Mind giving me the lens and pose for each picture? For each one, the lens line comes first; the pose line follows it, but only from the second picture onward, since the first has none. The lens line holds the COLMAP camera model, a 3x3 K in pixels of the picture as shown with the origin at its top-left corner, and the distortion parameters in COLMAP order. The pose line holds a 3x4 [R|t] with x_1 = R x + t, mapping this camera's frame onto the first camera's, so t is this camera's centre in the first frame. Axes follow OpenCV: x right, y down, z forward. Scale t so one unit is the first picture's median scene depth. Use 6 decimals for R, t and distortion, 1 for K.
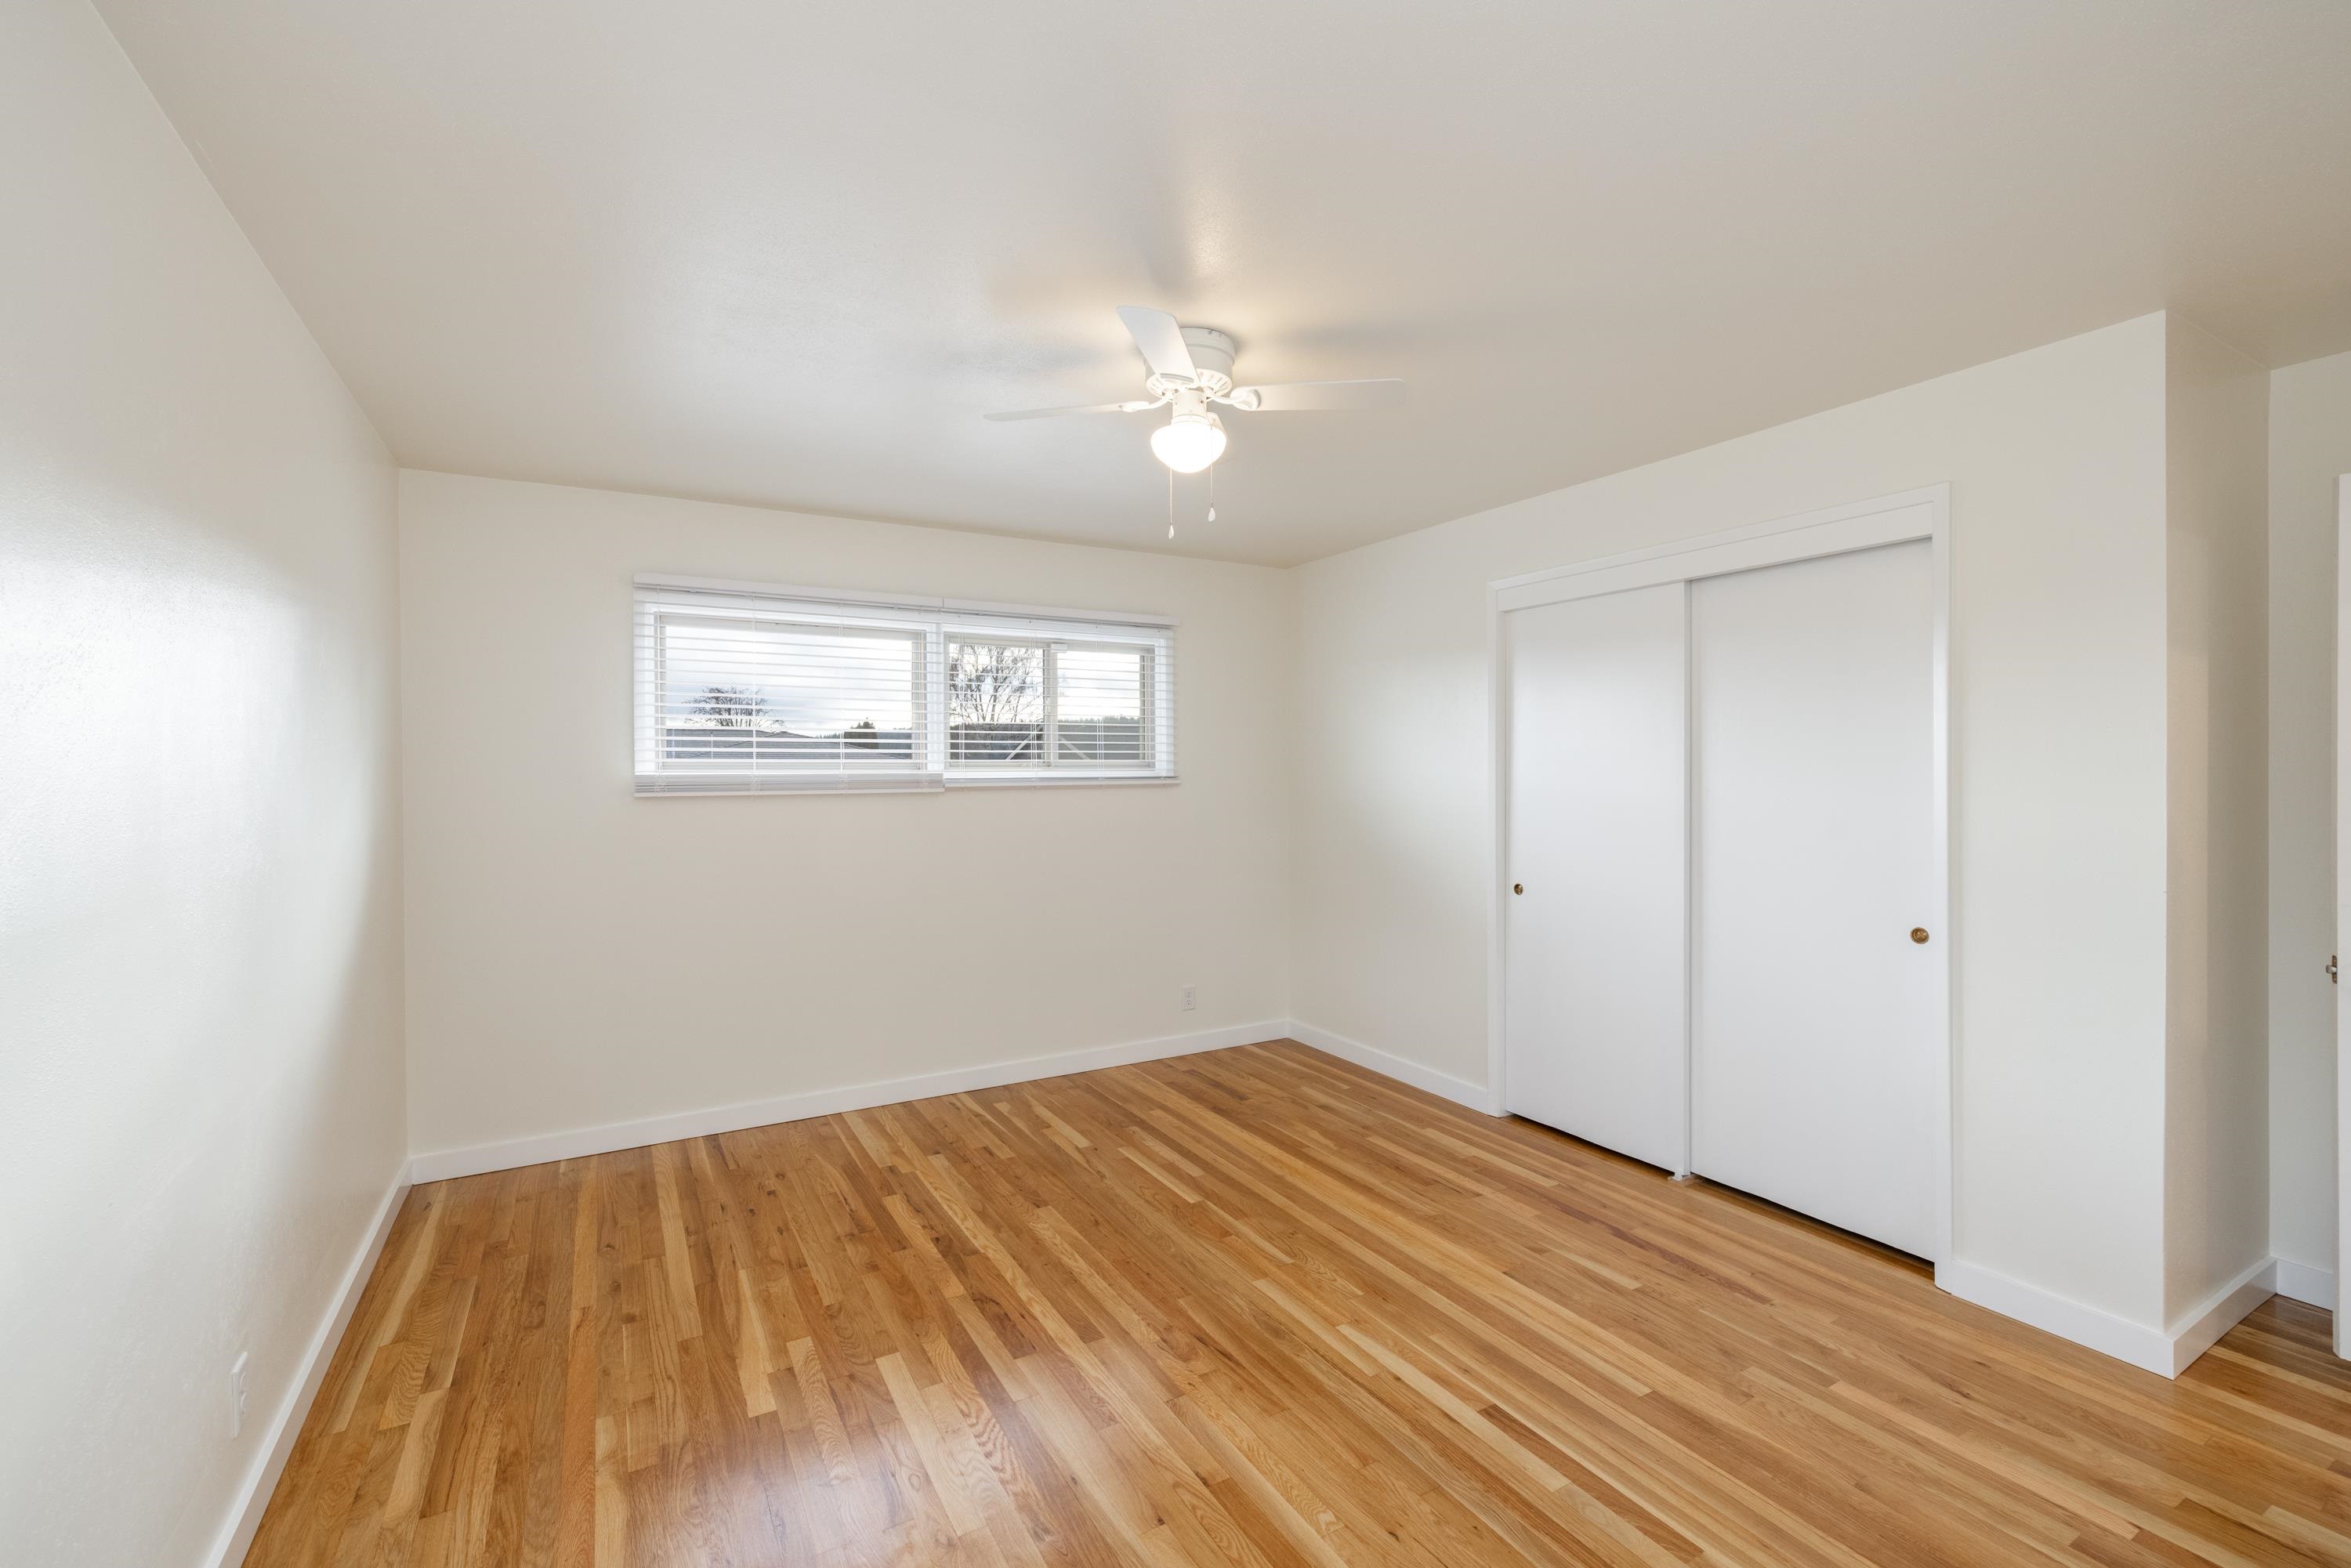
lens RADIAL K [[986.3, 0, 1180.4], [0, 986.3, 766.8], [0, 0, 1]] dist [0.002629, 0.000250]
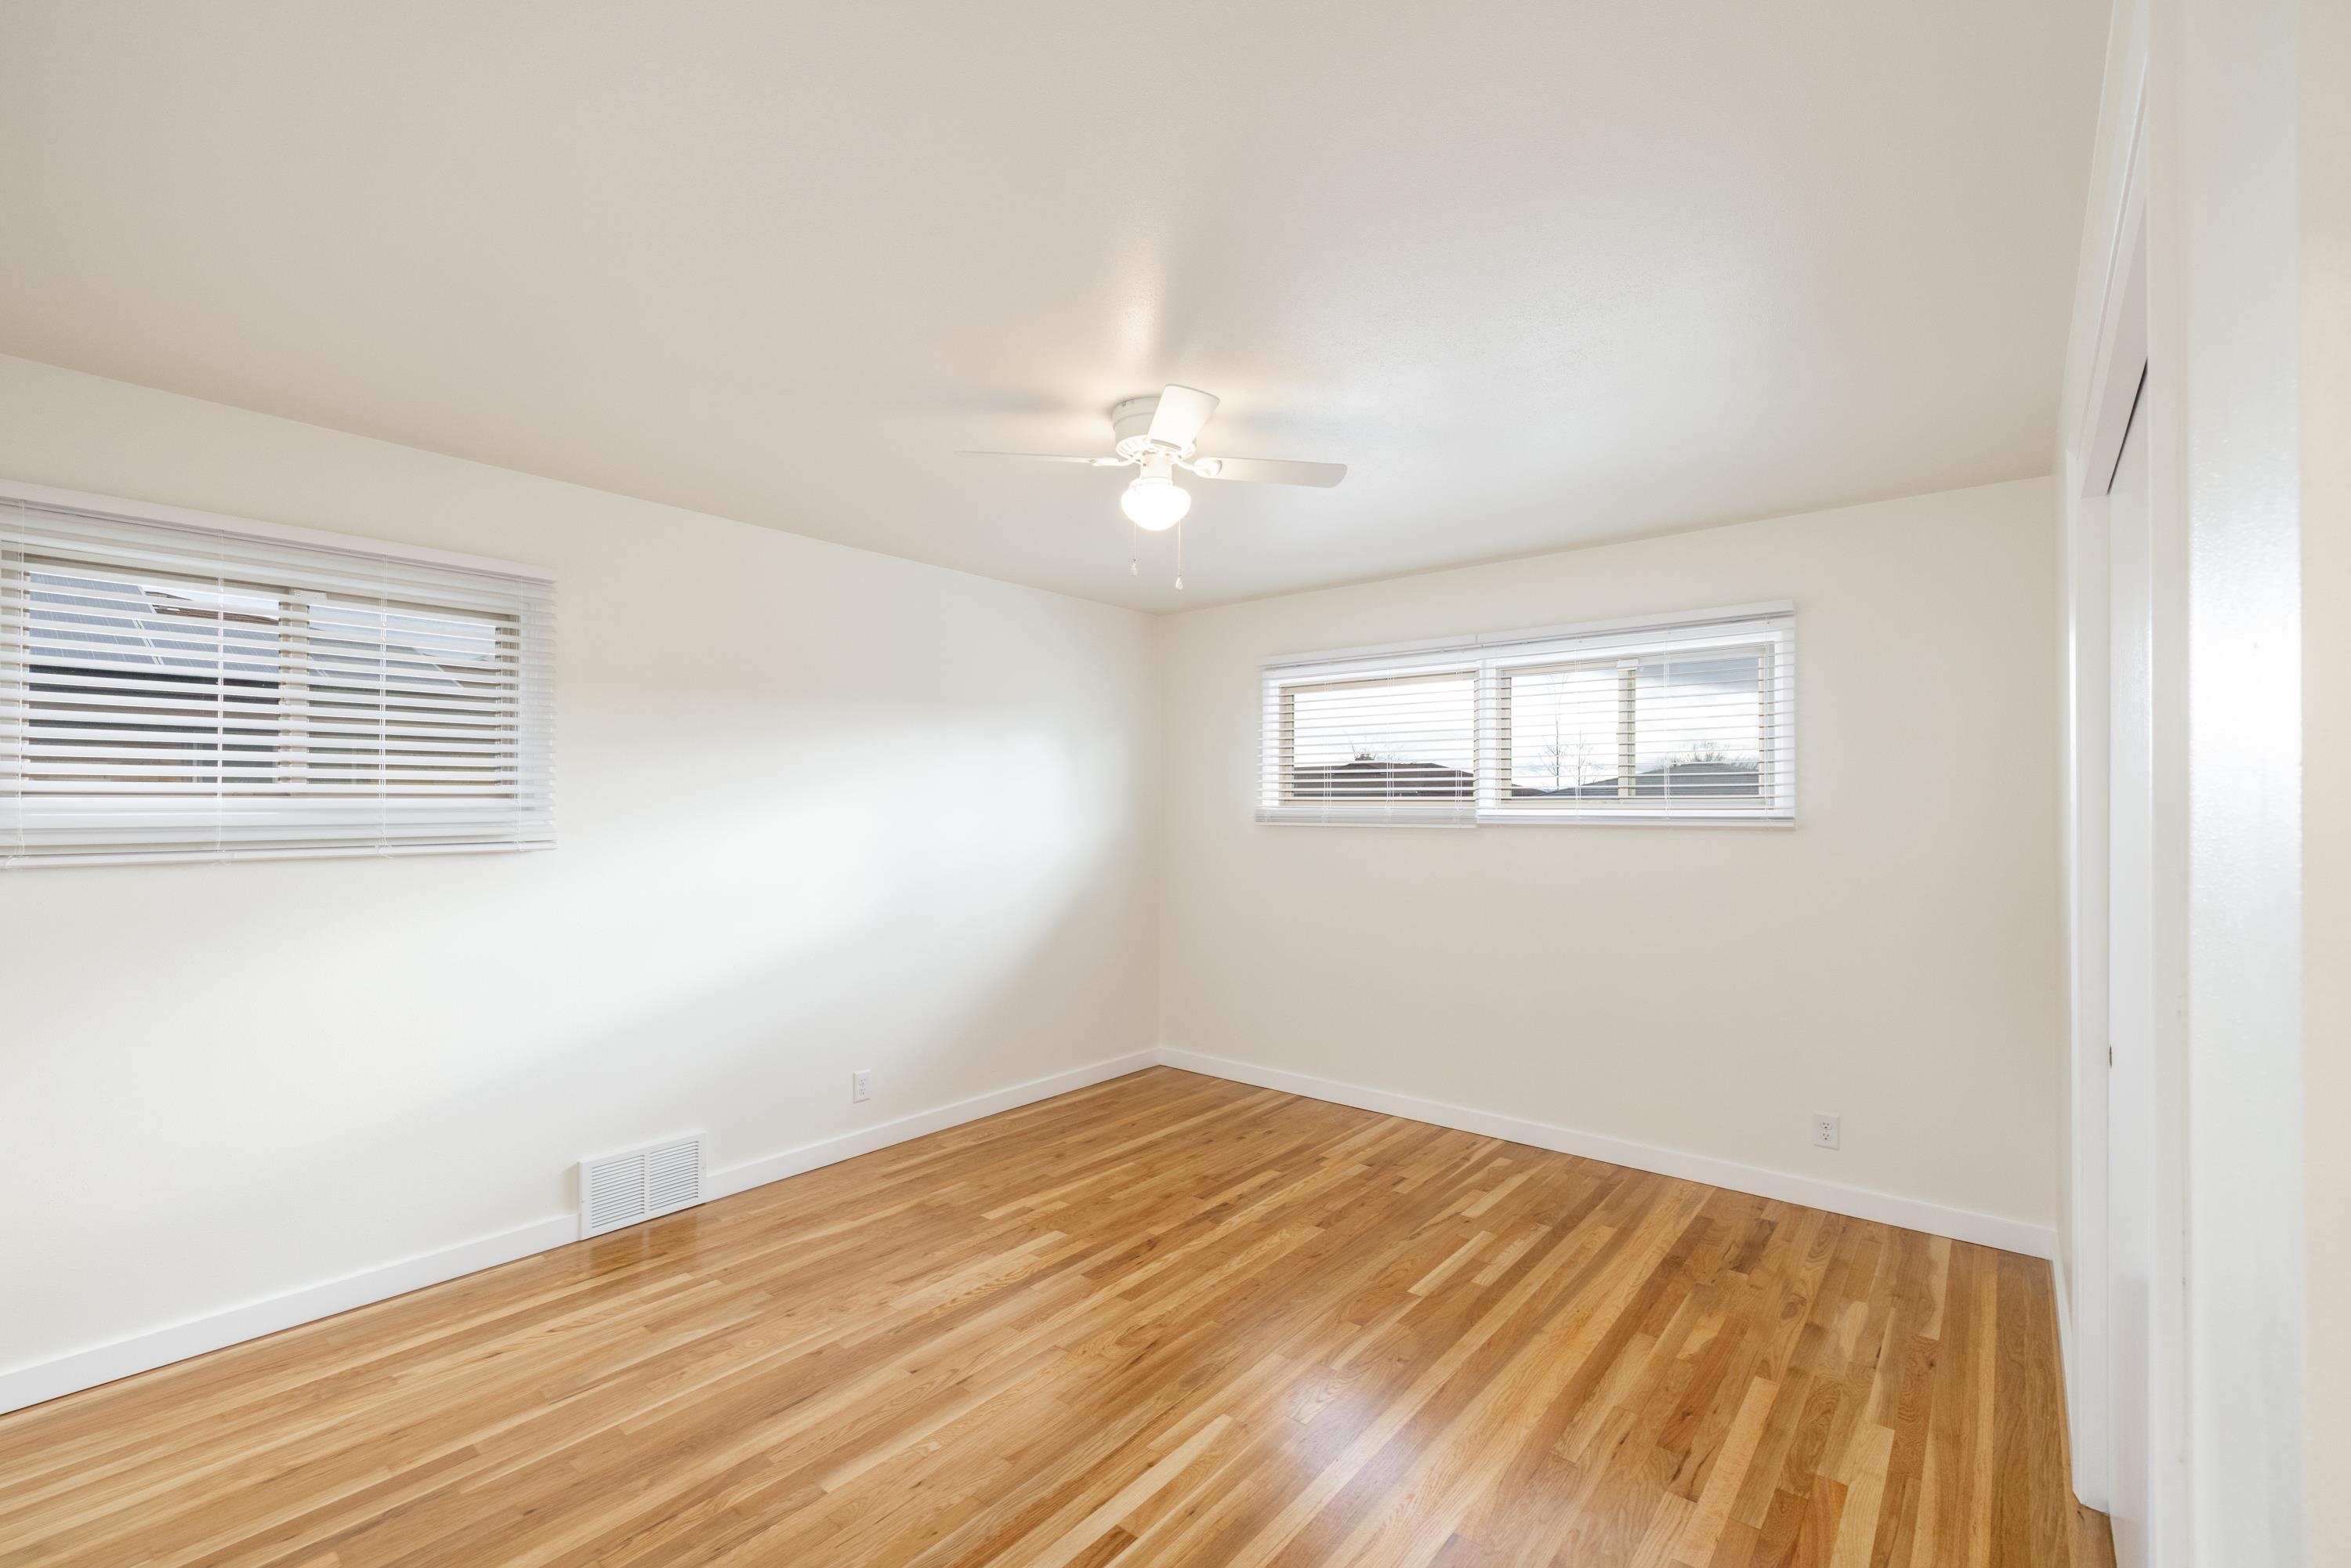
lens RADIAL K [[986.3, 0, 1191.3], [0, 986.3, 798.7], [0, 0, 1]] dist [0.002629, 0.000250]
pose [[0.372724, -0.001722, -0.927941, 0.683854], [-0.002593, 0.999992, -0.002897, -0.001210], [0.927939, 0.003486, 0.372717, 0.429829]]
